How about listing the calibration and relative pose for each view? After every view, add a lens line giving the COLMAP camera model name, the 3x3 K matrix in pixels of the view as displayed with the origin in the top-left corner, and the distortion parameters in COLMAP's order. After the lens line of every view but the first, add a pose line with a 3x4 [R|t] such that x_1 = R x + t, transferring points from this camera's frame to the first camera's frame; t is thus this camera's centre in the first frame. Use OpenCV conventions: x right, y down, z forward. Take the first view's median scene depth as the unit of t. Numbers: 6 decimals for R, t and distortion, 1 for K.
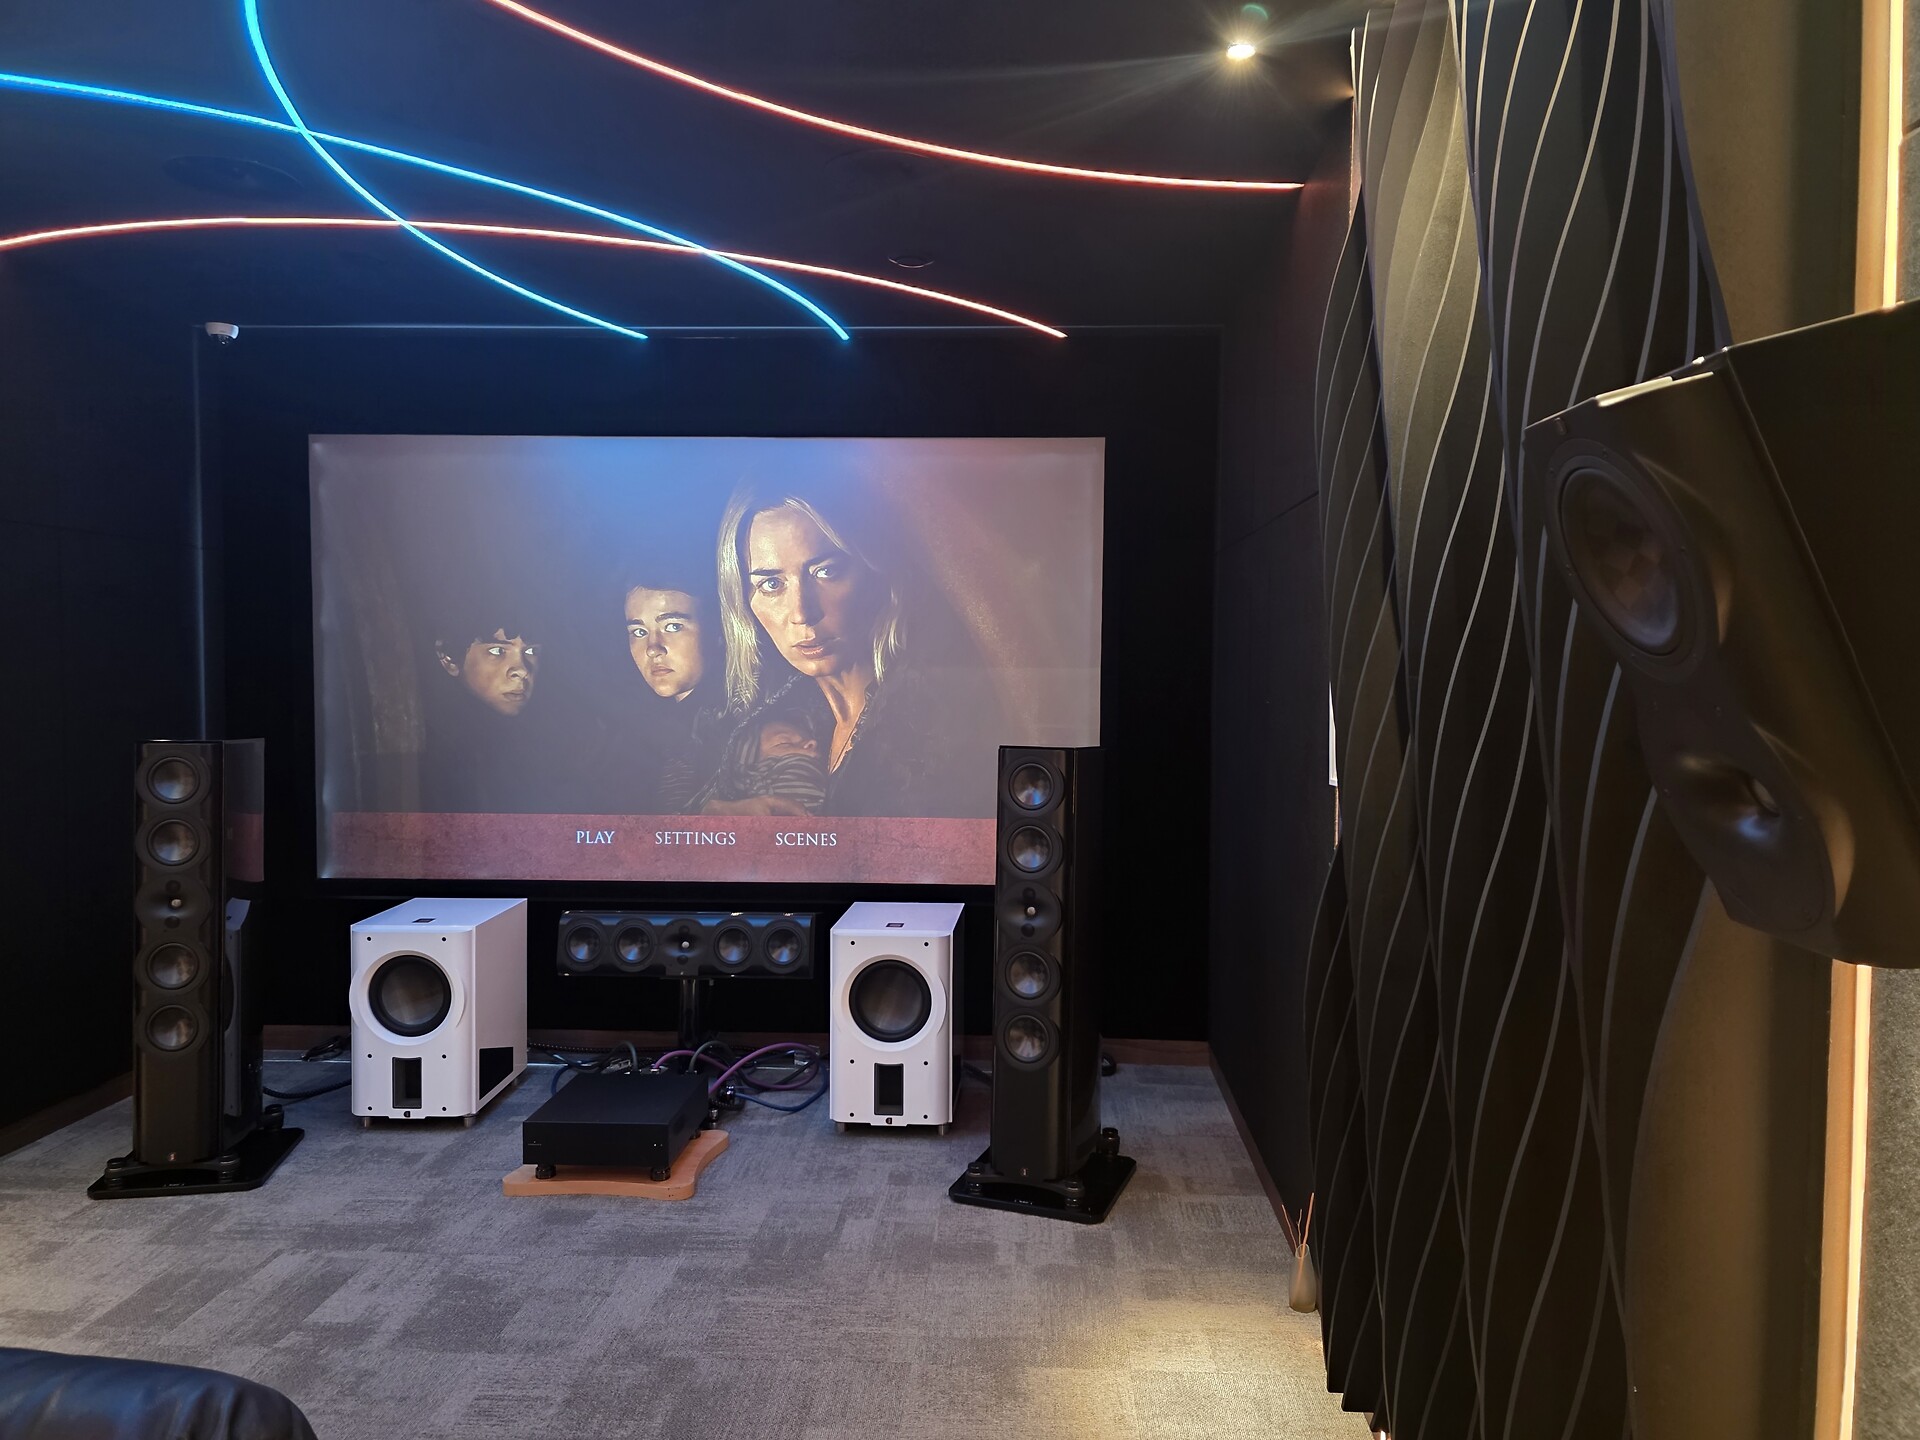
lens RADIAL K [[1283.0, 0, 965.4], [0, 1283.0, 709.8], [0, 0, 1]] dist [0.057261, -0.053674]
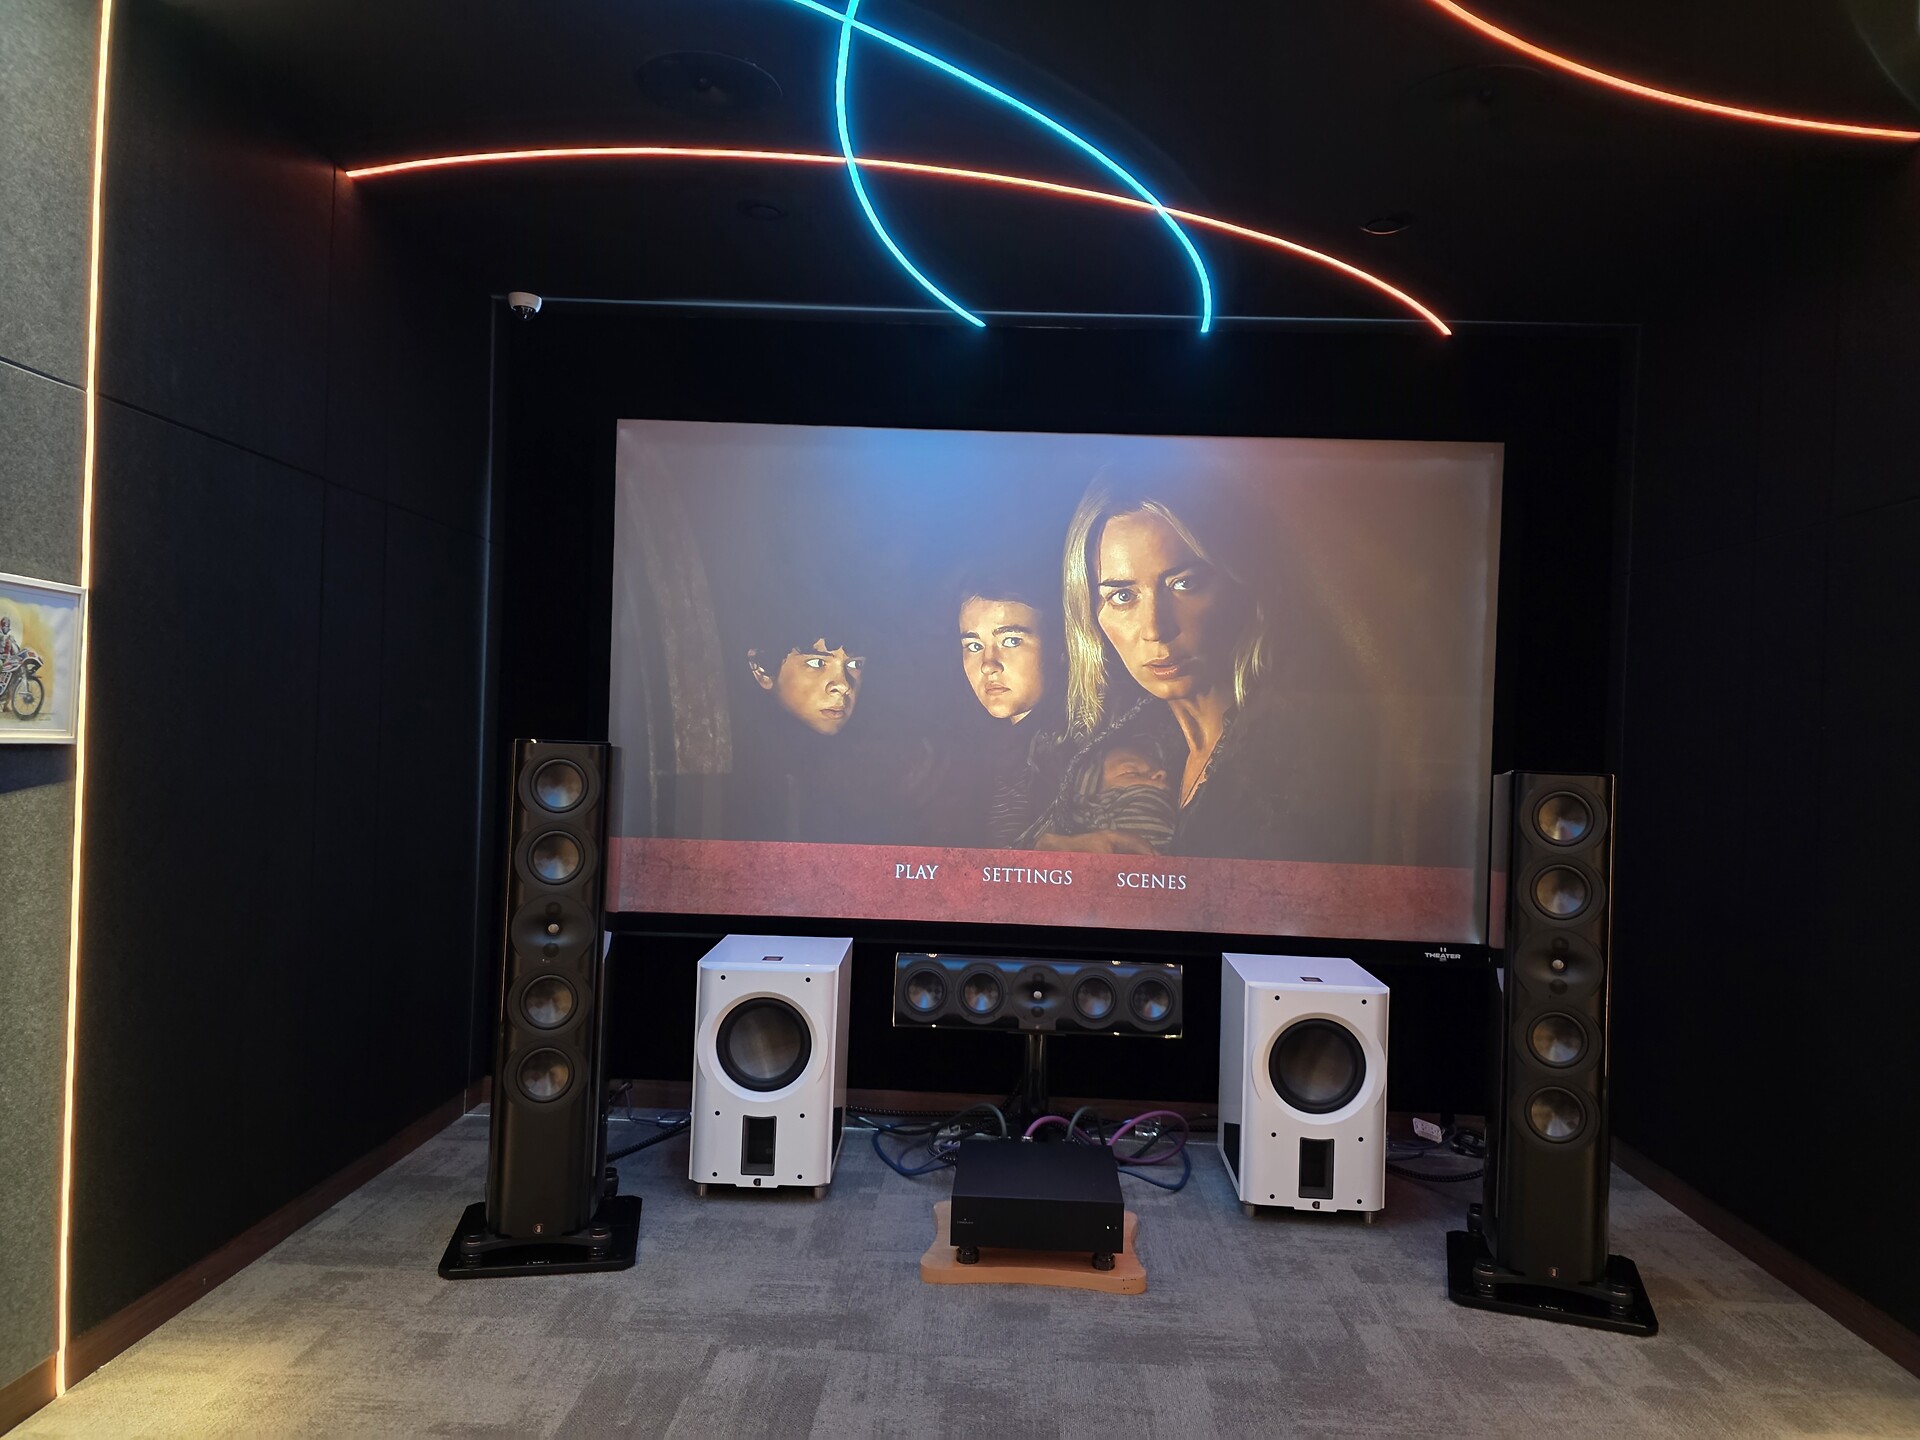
lens RADIAL K [[1283.0, 0, 972.8], [0, 1283.0, 725.2], [0, 0, 1]] dist [0.057261, -0.053674]
pose [[0.999485, 0.026345, 0.018333, -0.309915], [-0.025573, 0.998826, -0.041132, 0.037293], [-0.019395, 0.040642, 0.998986, 0.118378]]
